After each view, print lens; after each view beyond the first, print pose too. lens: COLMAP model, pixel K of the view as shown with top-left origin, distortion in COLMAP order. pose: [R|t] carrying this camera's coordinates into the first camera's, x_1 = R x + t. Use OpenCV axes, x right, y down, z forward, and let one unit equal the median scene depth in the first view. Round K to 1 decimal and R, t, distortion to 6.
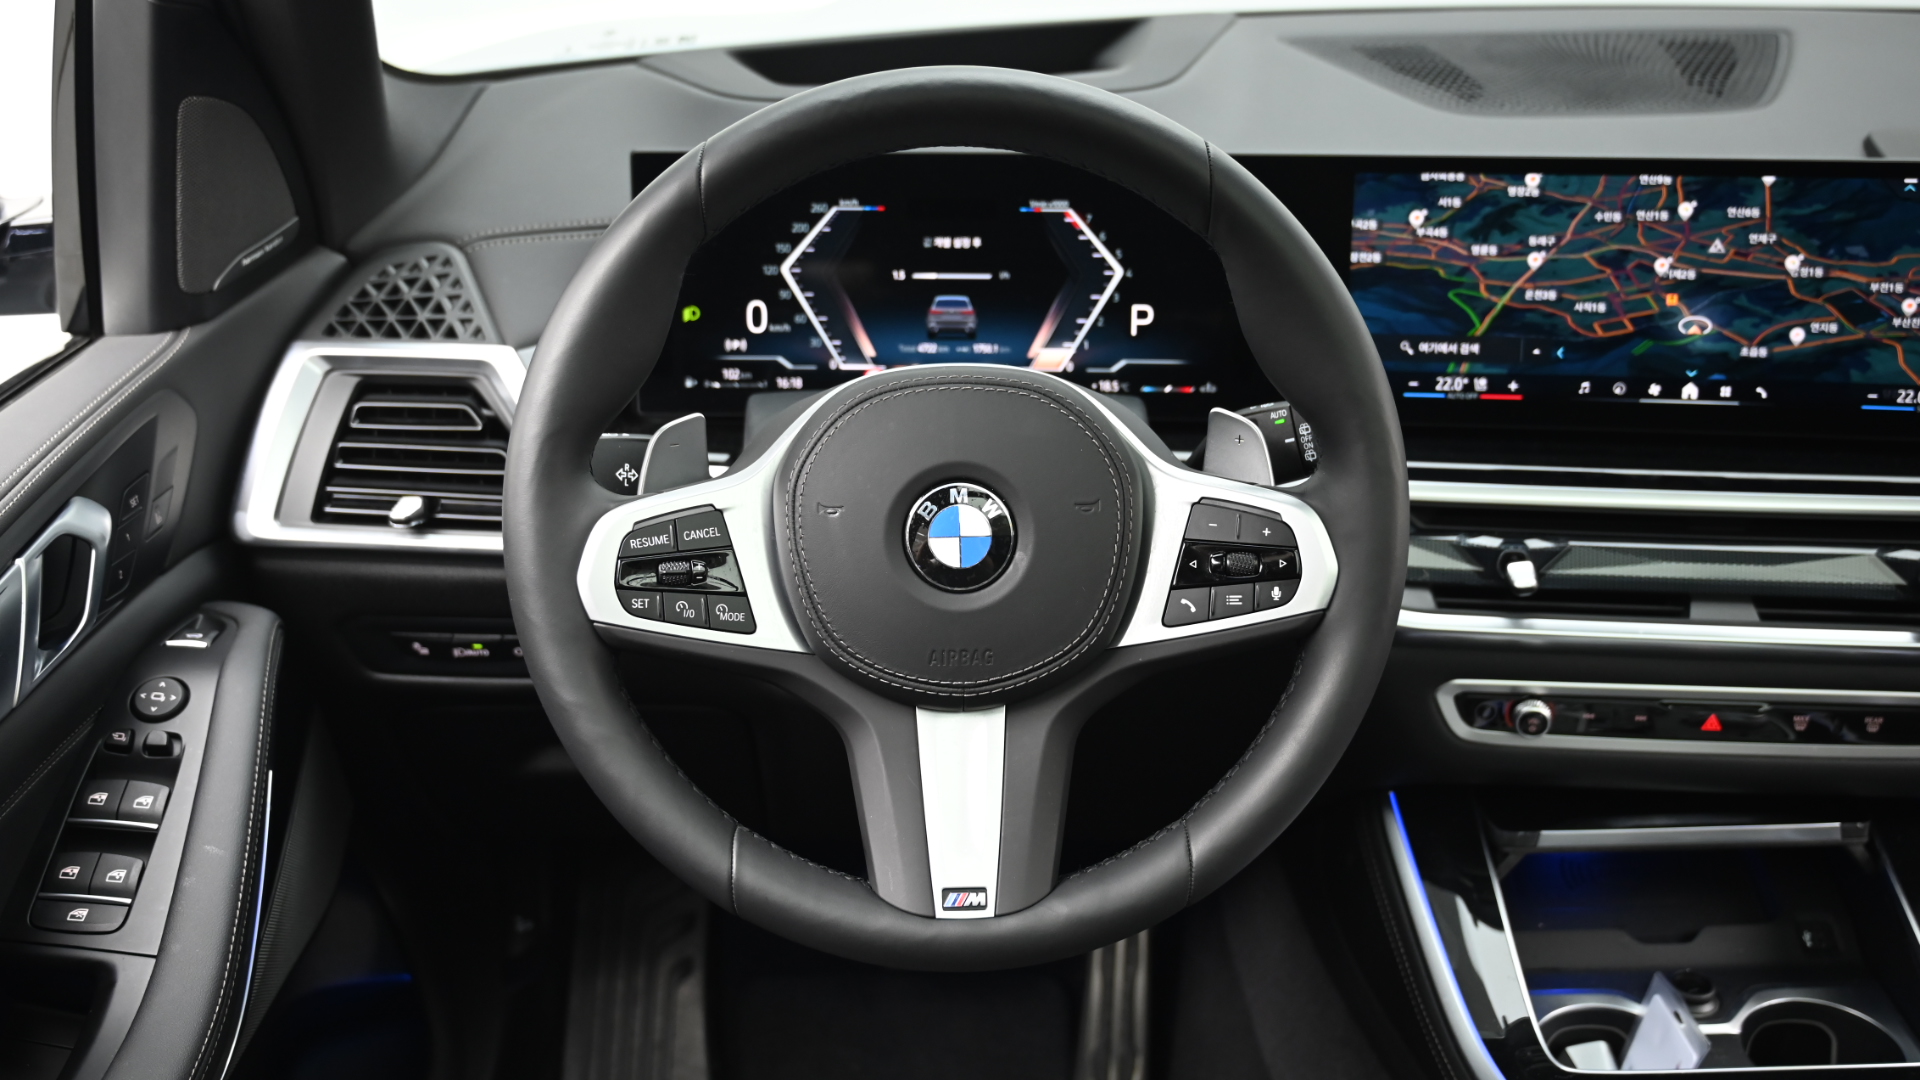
lens RADIAL K [[2011.9, 0, 960.0], [0, 2011.9, 540.0], [0, 0, 1]] dist [0.002413, 0.015883]
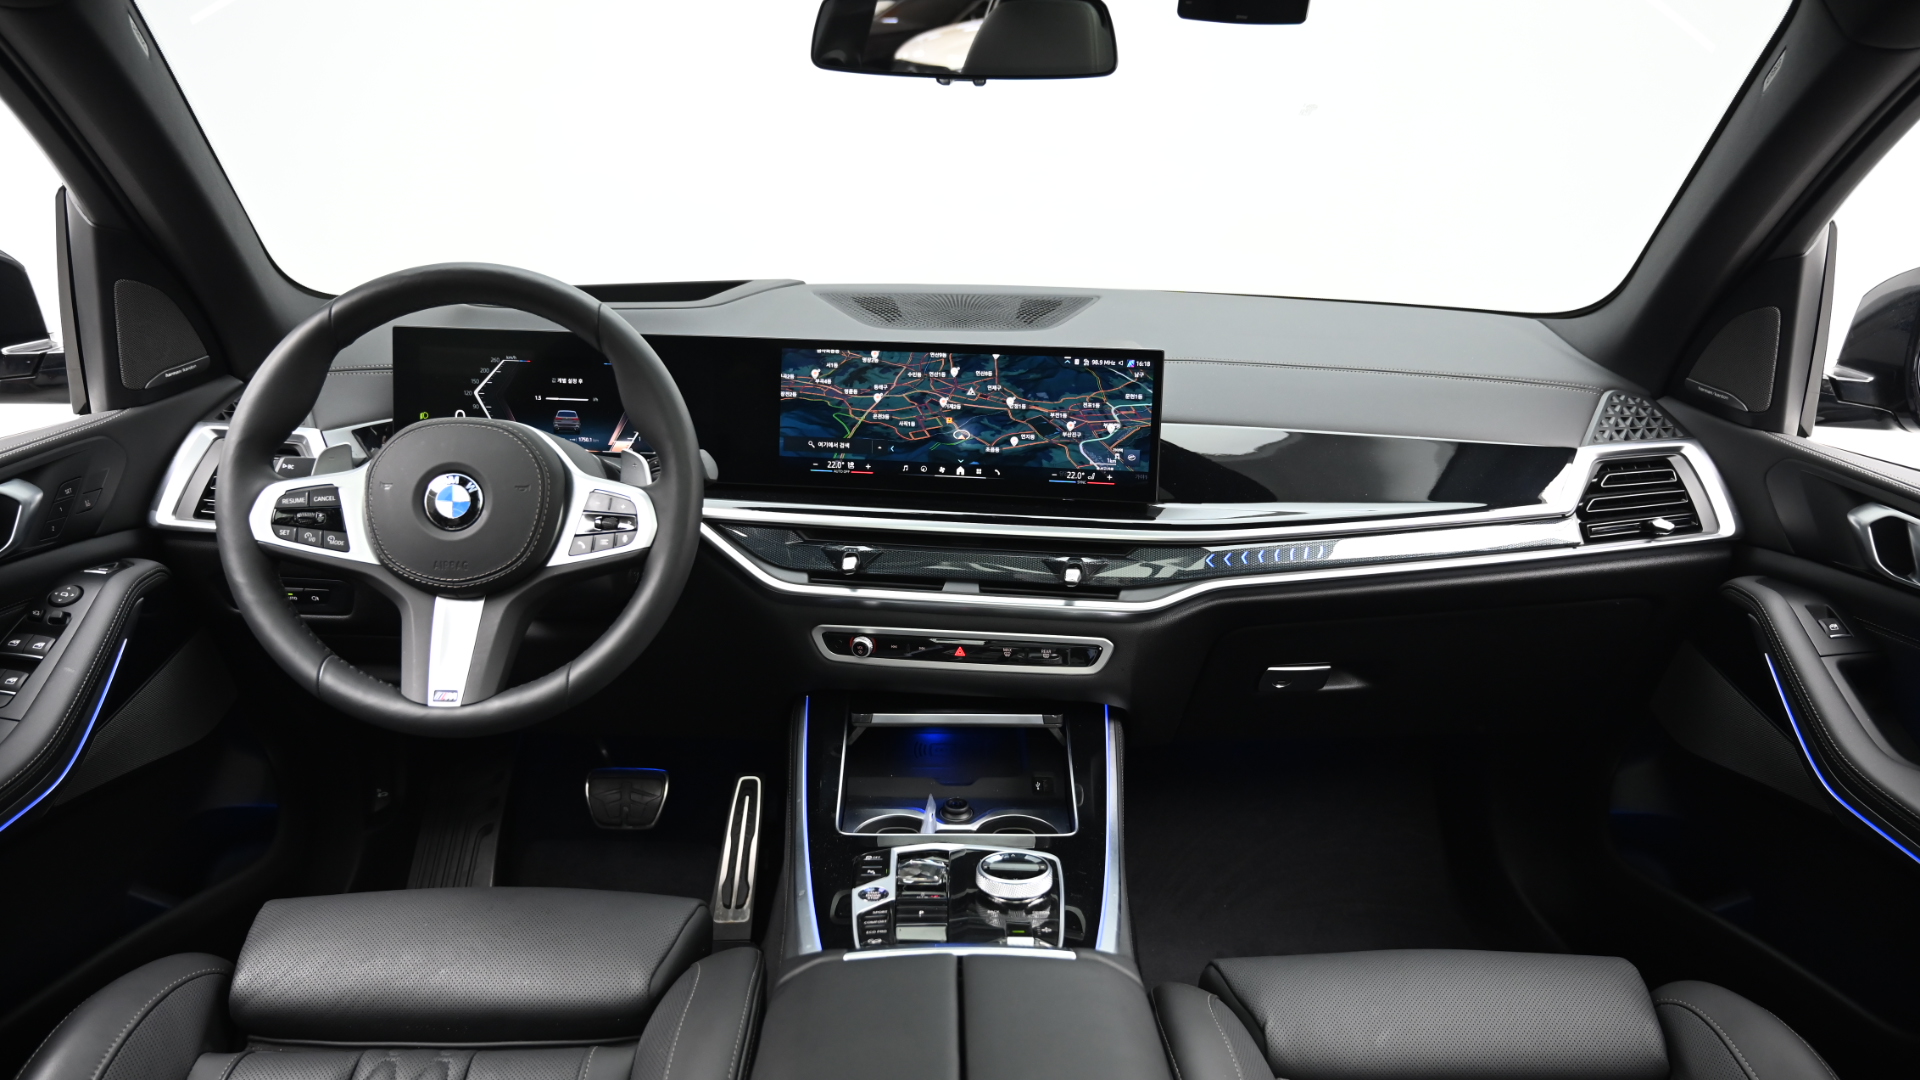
lens RADIAL K [[1308.3, 0, 960.0], [0, 1308.3, 540.0], [0, 0, 1]] dist [0.001652, 0.002874]
pose [[0.999535, 0.029805, -0.006509, 0.376960], [-0.030352, 0.993055, -0.113670, 0.124098], [0.003076, 0.113815, 0.993497, -0.168906]]
